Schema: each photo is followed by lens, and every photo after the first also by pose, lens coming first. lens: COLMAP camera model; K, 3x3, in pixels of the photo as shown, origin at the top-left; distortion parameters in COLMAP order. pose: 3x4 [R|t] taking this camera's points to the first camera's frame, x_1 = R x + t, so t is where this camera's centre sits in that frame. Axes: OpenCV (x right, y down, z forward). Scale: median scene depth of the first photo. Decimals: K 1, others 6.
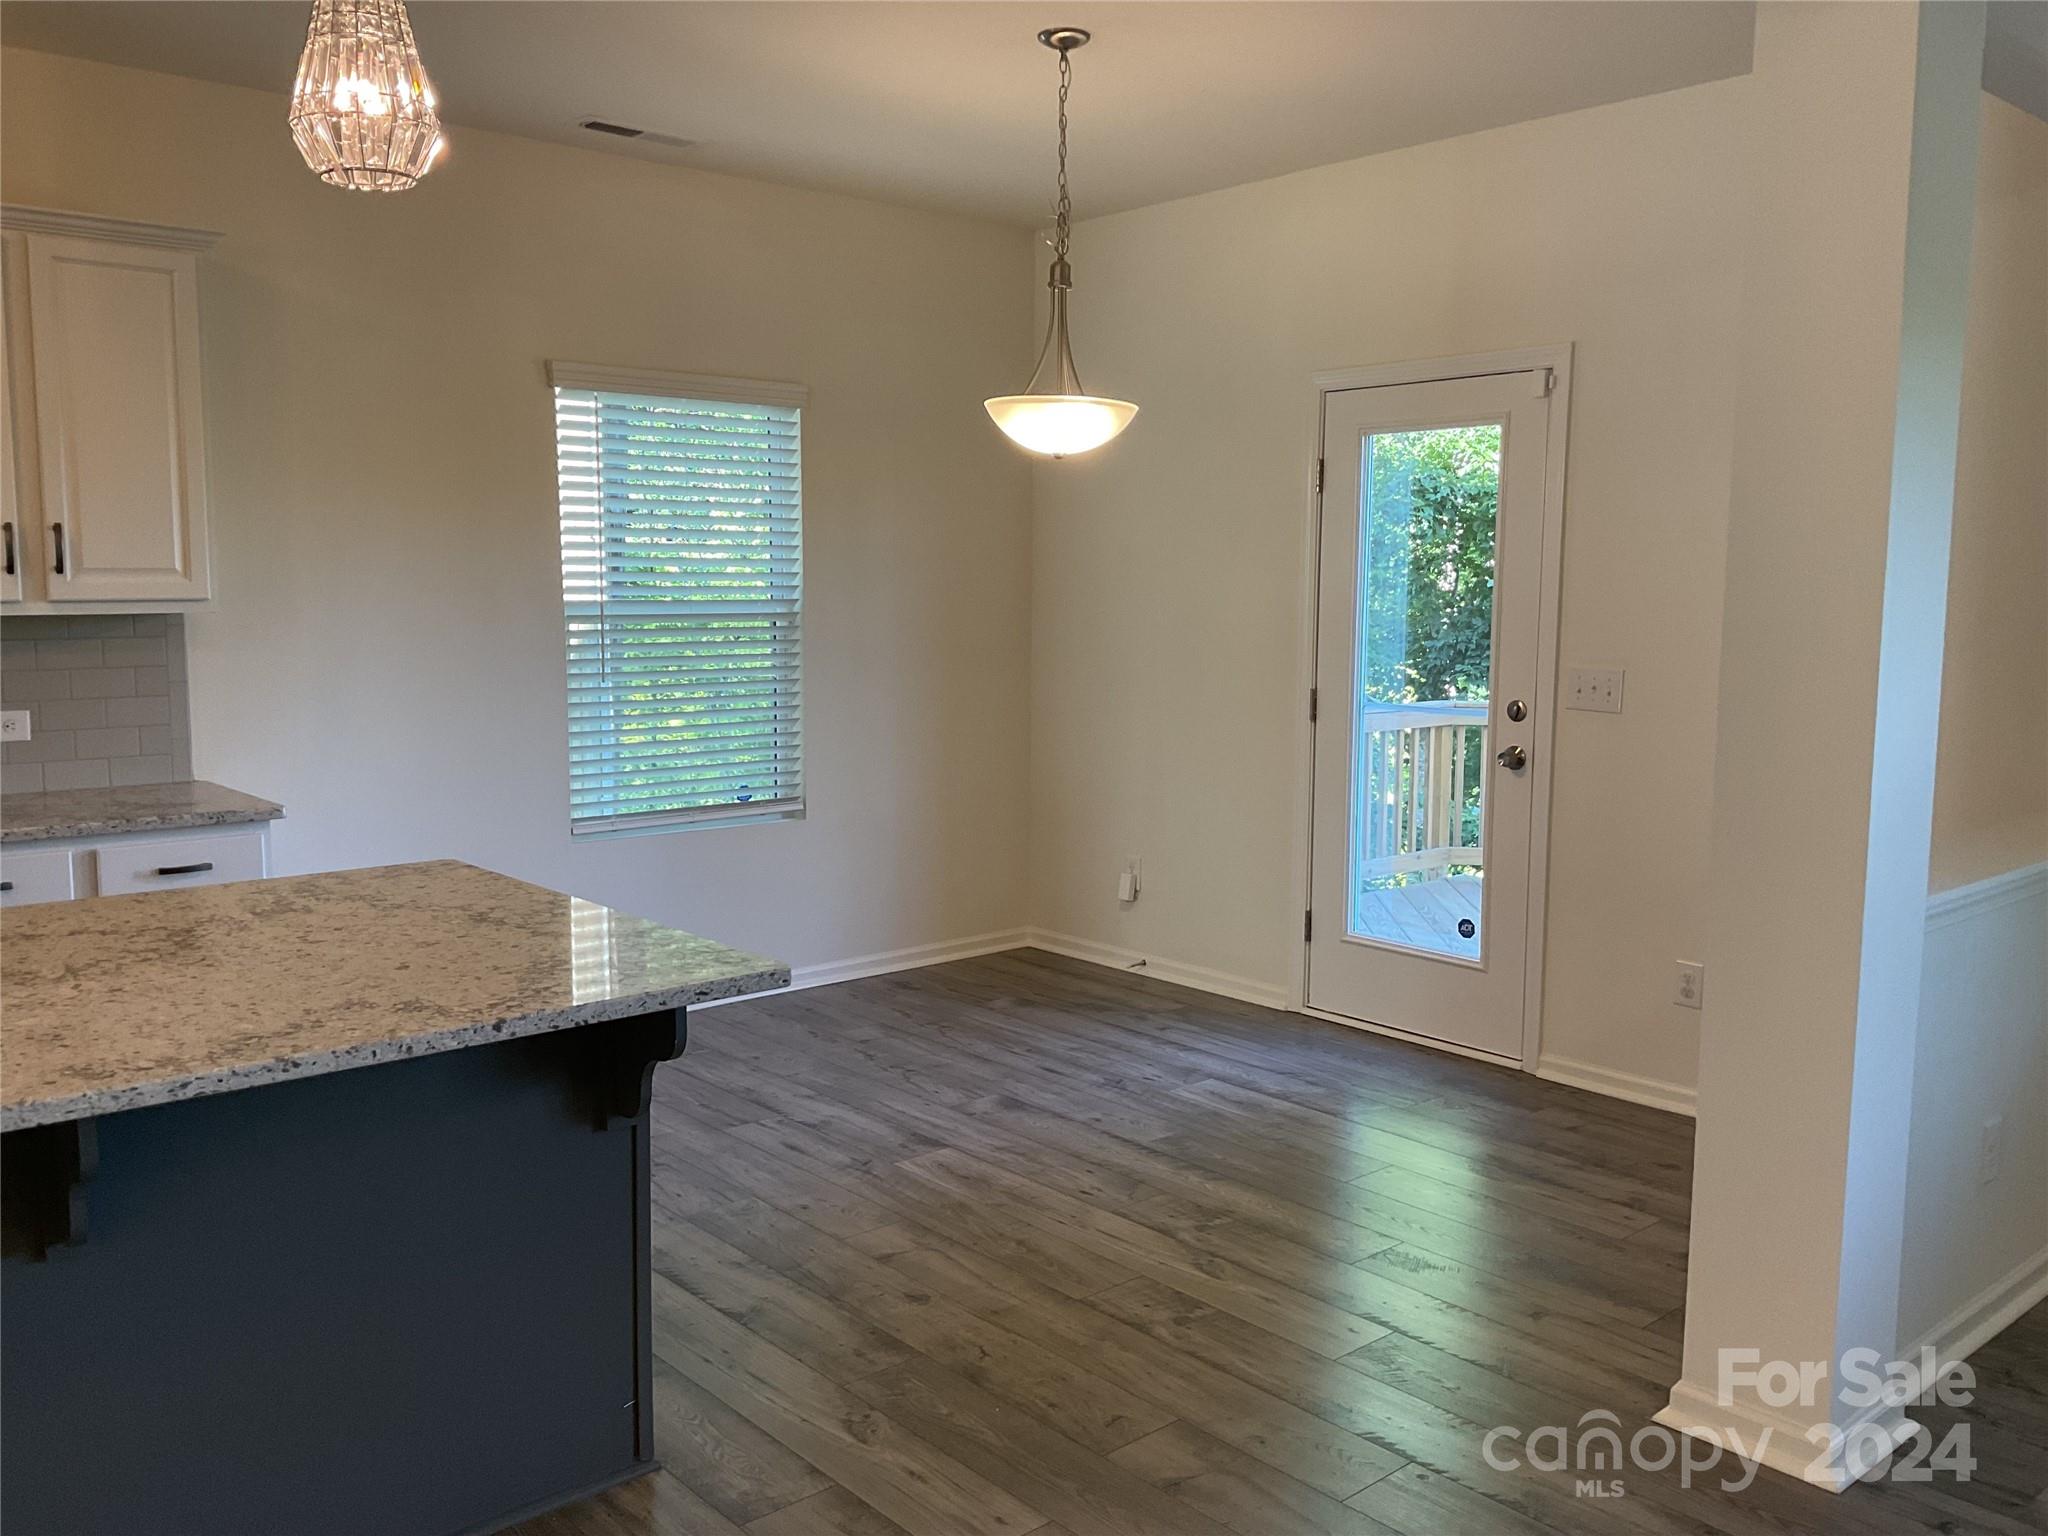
lens RADIAL K [[1694.2, 0, 1025.6], [0, 1694.2, 764.6], [0, 0, 1]] dist [0.051271, -0.014436]
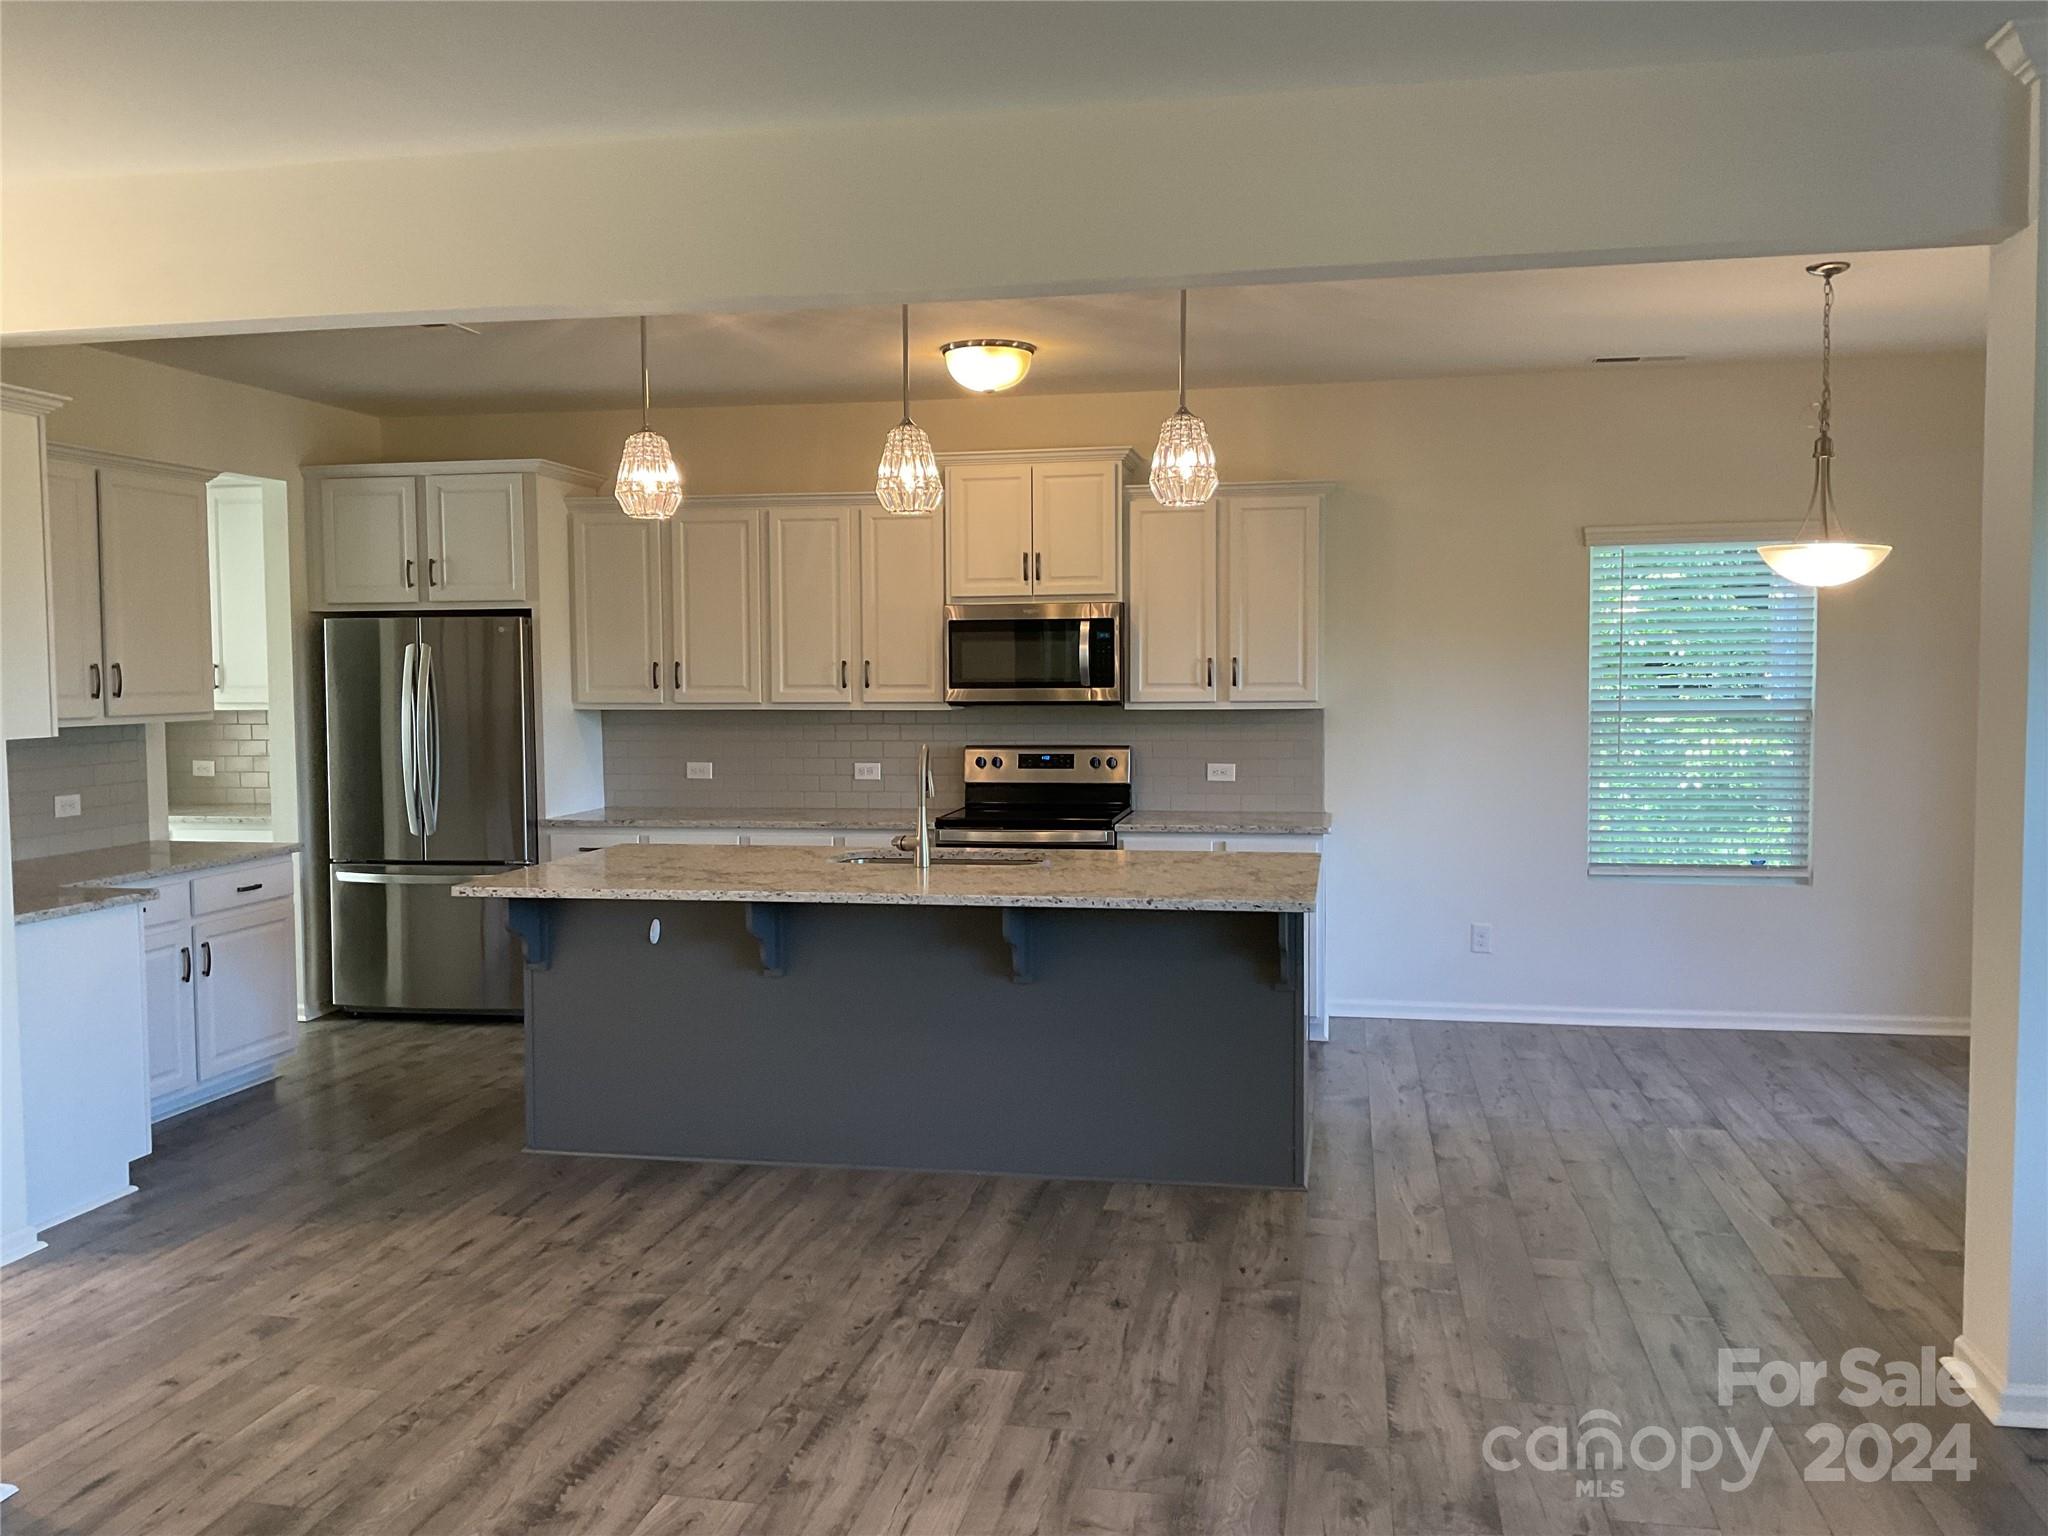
lens RADIAL K [[1694.2, 0, 1021.0], [0, 1694.2, 769.5], [0, 0, 1]] dist [0.051271, -0.014436]
pose [[0.614348, 0.038802, -0.788080, 0.679586], [-0.079034, 0.996793, -0.012533, 0.014301], [0.785067, 0.069984, 0.615445, -0.242571]]
